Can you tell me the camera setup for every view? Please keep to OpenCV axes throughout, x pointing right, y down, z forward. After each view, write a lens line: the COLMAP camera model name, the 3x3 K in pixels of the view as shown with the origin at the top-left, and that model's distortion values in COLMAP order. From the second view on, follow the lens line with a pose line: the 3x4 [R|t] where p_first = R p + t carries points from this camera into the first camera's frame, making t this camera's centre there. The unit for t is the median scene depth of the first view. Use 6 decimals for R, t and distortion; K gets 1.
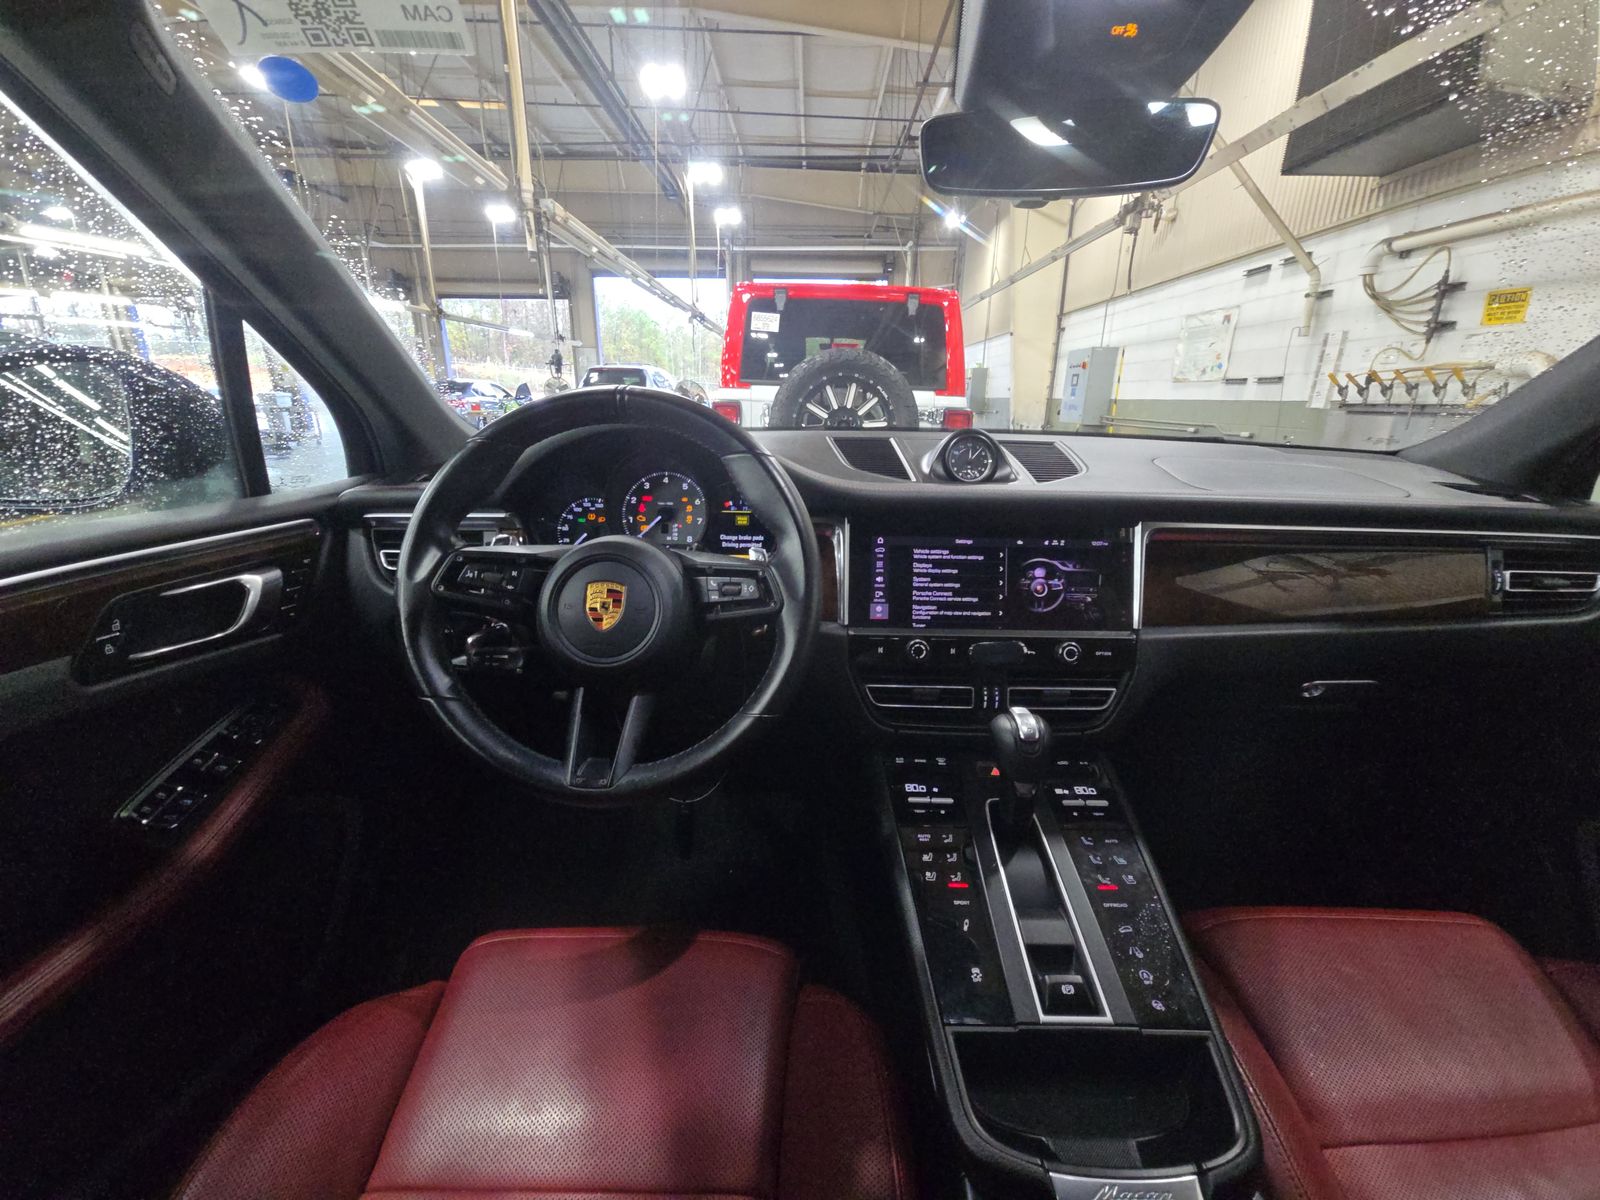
lens RADIAL K [[639.8, 0, 798.0], [0, 639.8, 601.9], [0, 0, 1]] dist [-0.013918, -0.006472]
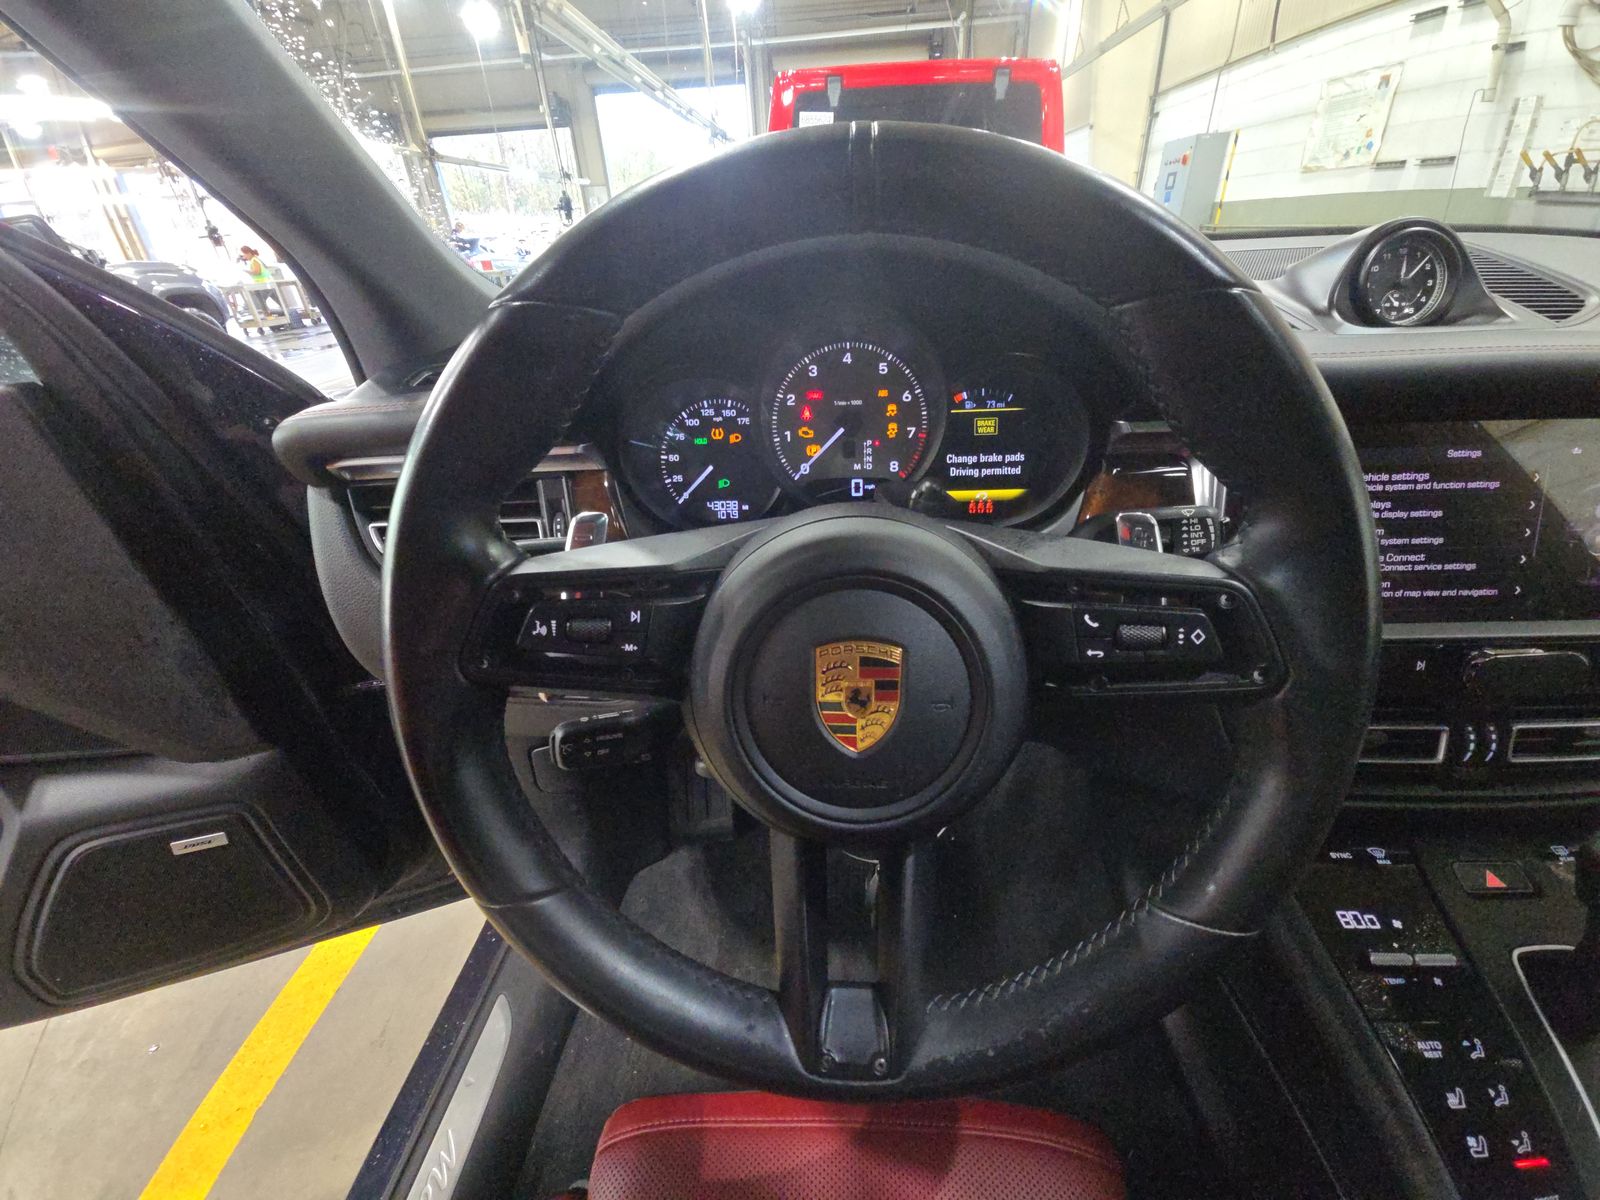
lens RADIAL K [[639.8, 0, 801.0], [0, 639.8, 605.0], [0, 0, 1]] dist [-0.013918, -0.006472]
pose [[0.997100, -0.038114, -0.065863, -0.035185], [0.051732, 0.974268, 0.219374, -0.017170], [0.055807, -0.222145, 0.973415, 0.067228]]
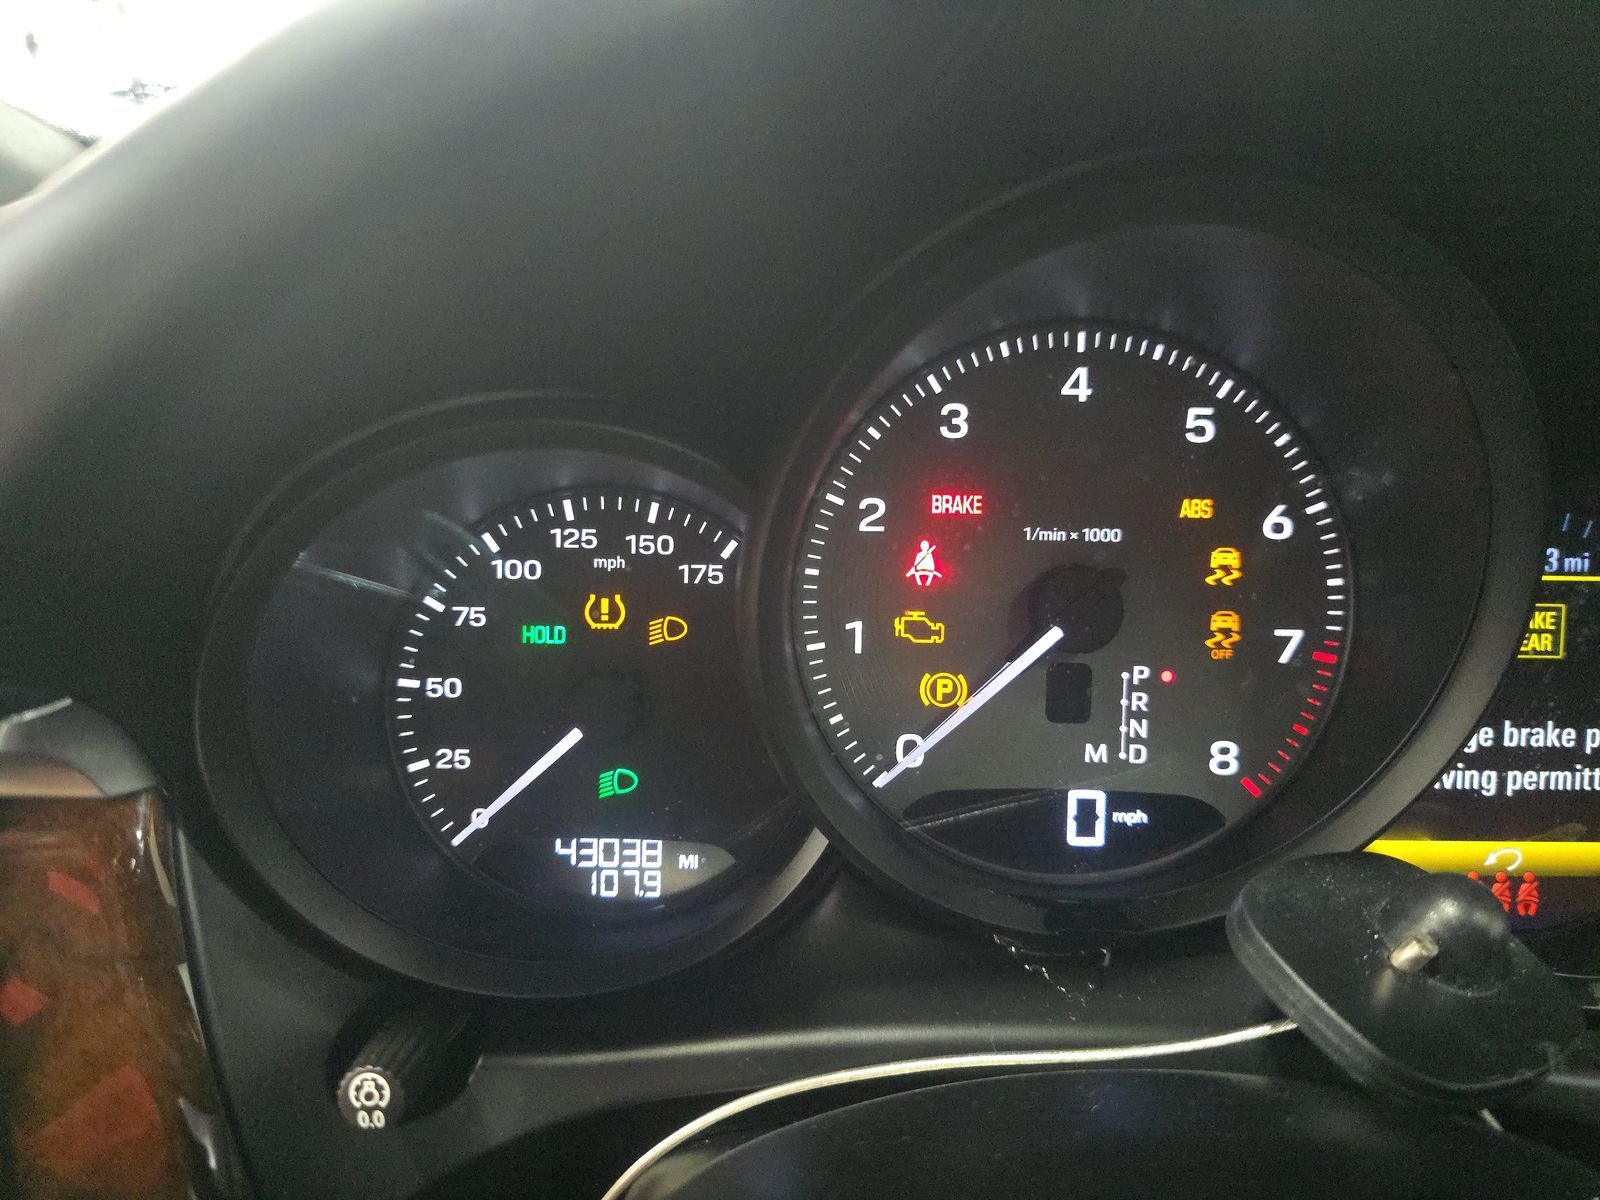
lens RADIAL K [[1082.0, 0, 798.2], [0, 1082.0, 597.5], [0, 0, 1]] dist [0.007213, -0.002251]
pose [[0.999855, -0.006945, 0.015525, -0.045145], [0.005274, 0.994441, 0.105161, -0.026921], [-0.016169, -0.105064, 0.994334, 0.117805]]
